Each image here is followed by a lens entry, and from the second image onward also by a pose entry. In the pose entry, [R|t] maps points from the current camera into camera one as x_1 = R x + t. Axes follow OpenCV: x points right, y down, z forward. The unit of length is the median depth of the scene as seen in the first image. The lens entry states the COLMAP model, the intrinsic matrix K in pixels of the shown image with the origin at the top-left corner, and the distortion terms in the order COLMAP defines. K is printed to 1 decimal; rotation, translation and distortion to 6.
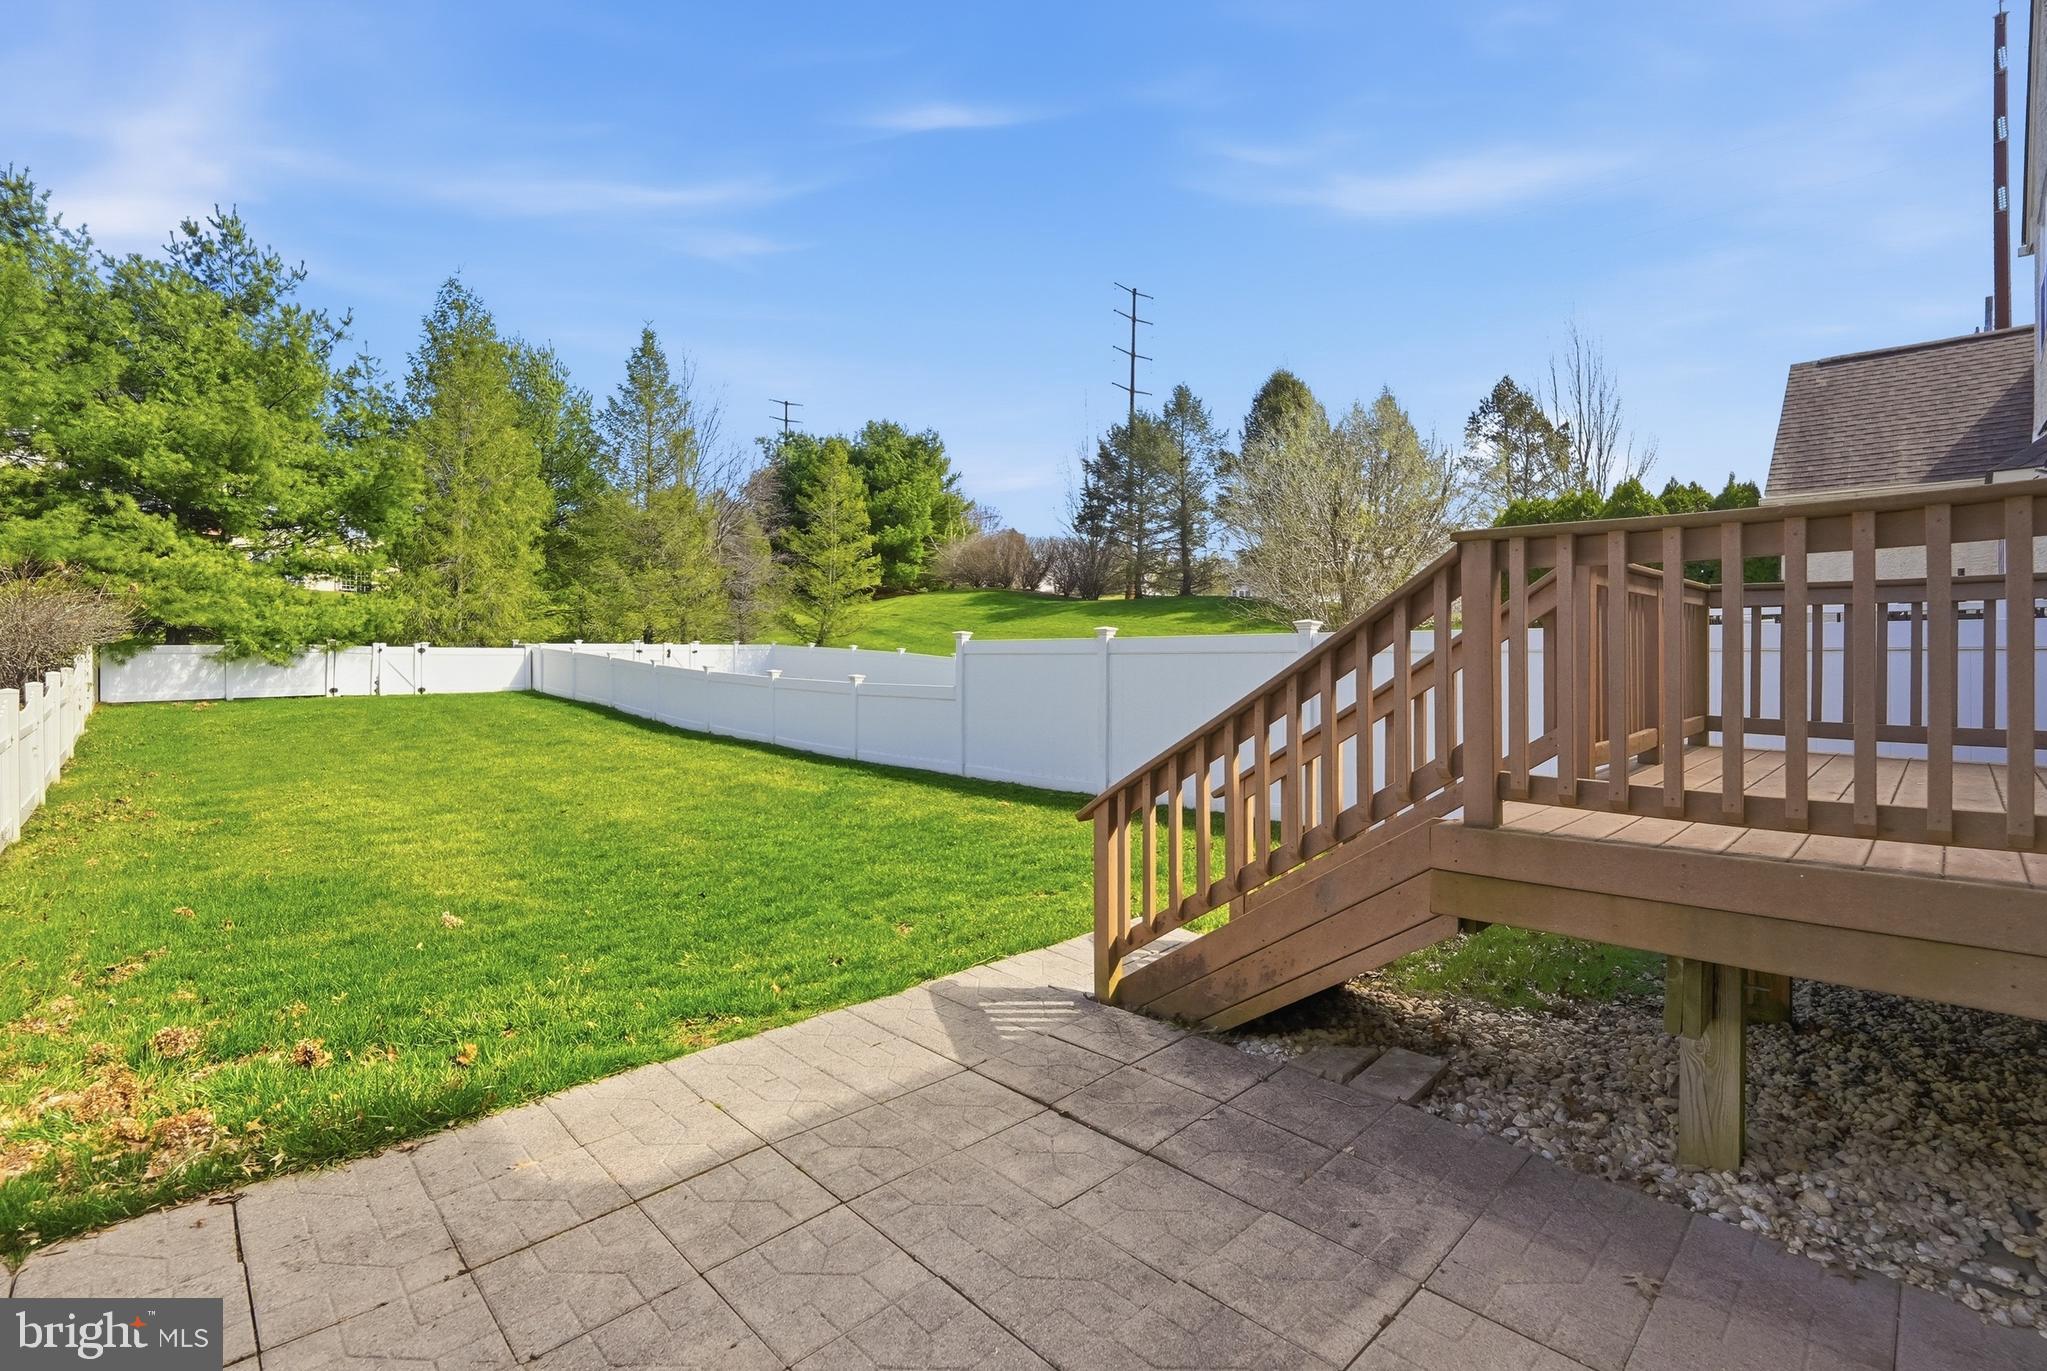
lens RADIAL K [[871.3, 0, 1012.4], [0, 871.3, 685.7], [0, 0, 1]] dist [0.000127, 0.000201]
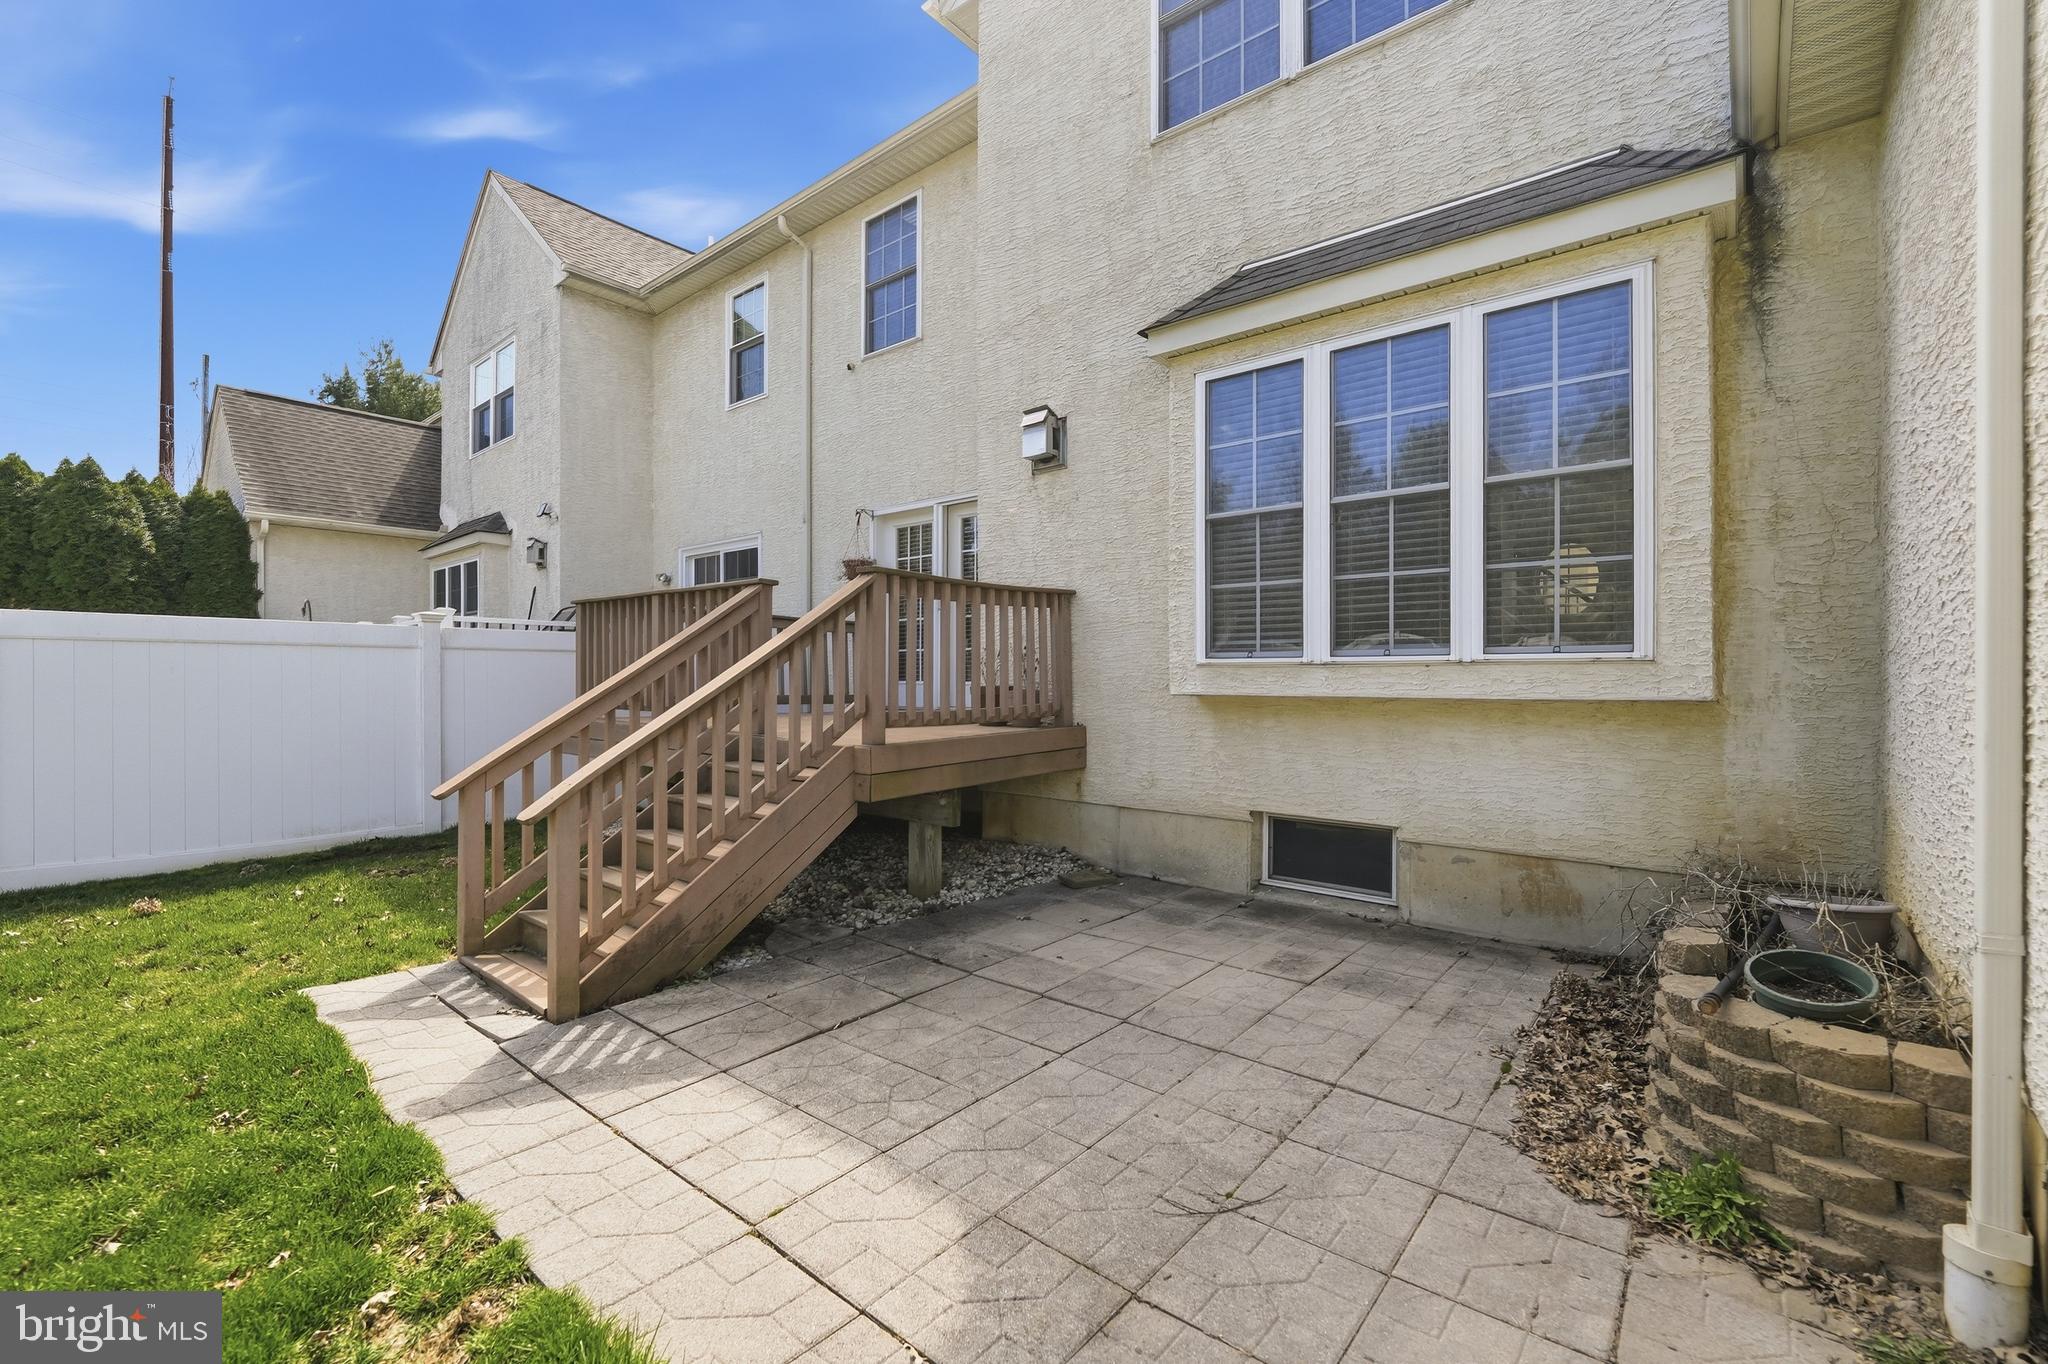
lens RADIAL K [[871.7, 0, 1012.8], [0, 871.7, 682.2], [0, 0, 1]] dist [0.000127, 0.000201]
pose [[-0.118680, 0.007896, 0.992901, -0.877264], [0.015884, 0.999856, -0.006053, 0.046128], [-0.992805, 0.015053, -0.118788, 0.726715]]
